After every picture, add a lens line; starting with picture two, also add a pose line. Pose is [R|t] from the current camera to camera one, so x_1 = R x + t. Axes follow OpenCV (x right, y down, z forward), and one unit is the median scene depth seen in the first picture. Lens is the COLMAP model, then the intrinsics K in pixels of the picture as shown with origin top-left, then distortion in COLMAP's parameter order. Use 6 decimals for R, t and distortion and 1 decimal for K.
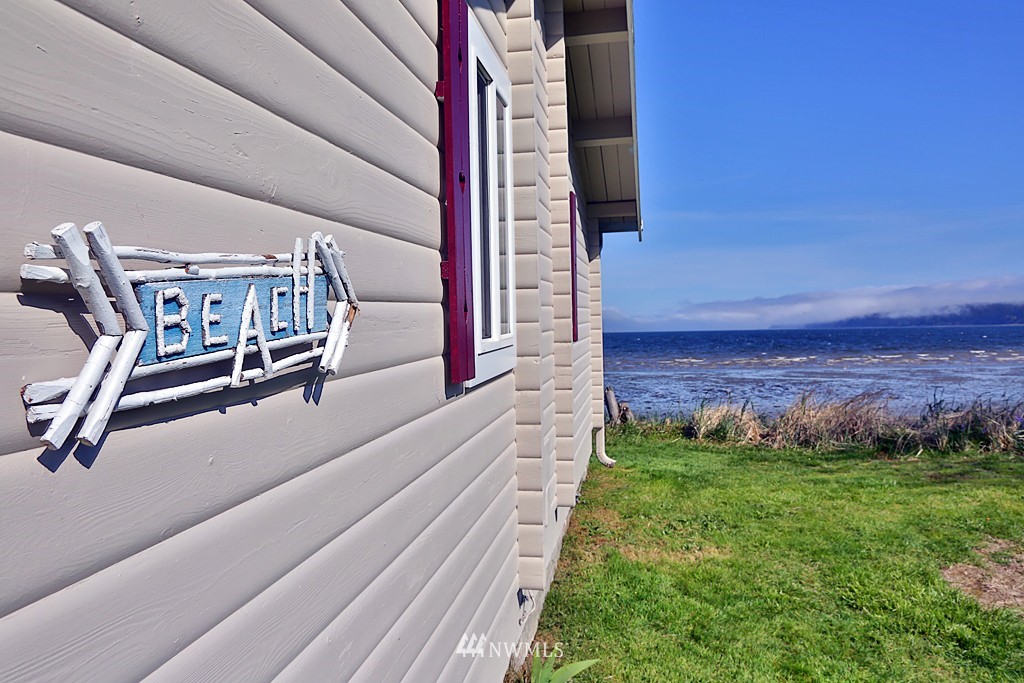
lens RADIAL K [[738.2, 0, 512.9], [0, 738.2, 338.7], [0, 0, 1]] dist [-0.090453, -0.000012]
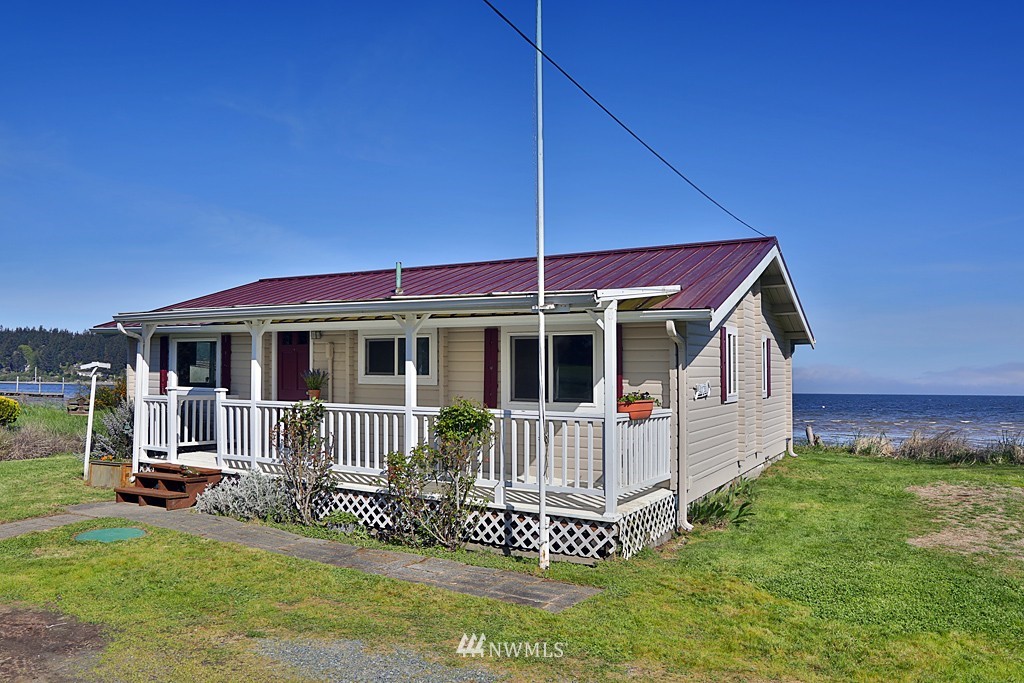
lens RADIAL K [[738.2, 0, 508.2], [0, 738.2, 345.6], [0, 0, 1]] dist [-0.090453, -0.000012]
pose [[0.937961, 0.013764, -0.346467, 0.080296], [-0.035505, 0.997772, -0.056481, 0.002760], [0.344917, 0.065278, 0.936360, -1.222129]]
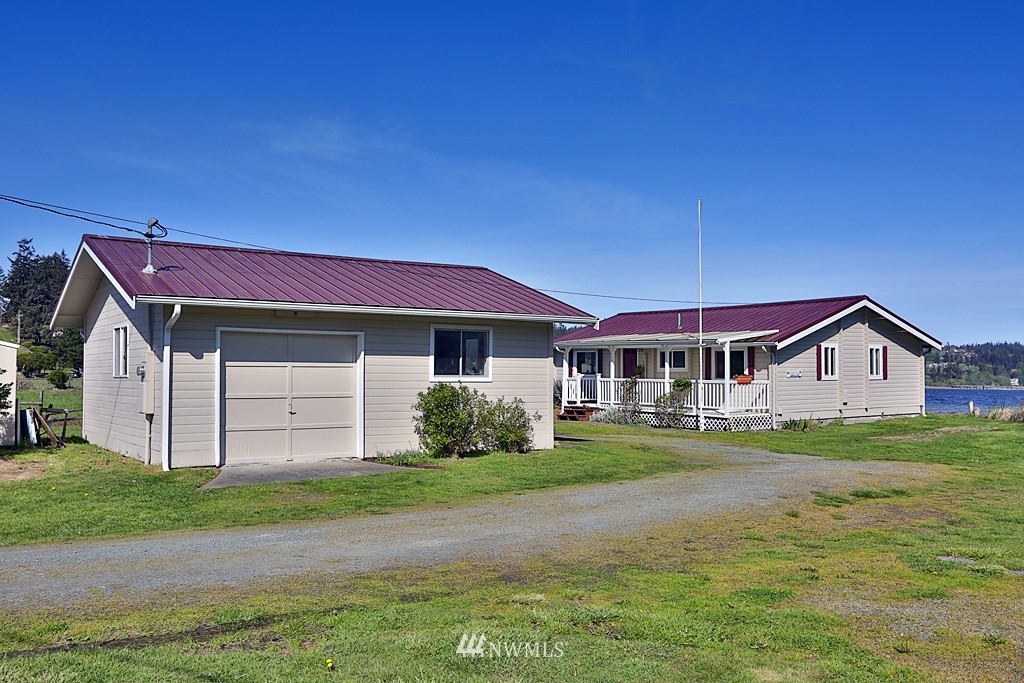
lens RADIAL K [[882.0, 0, 512.5], [0, 882.0, 345.1], [0, 0, 1]] dist [-0.039128, 0.000539]
pose [[0.679325, 0.004790, -0.733822, 1.807653], [-0.036763, 0.998945, -0.027512, 0.020268], [0.732916, 0.045667, 0.678784, -3.170057]]
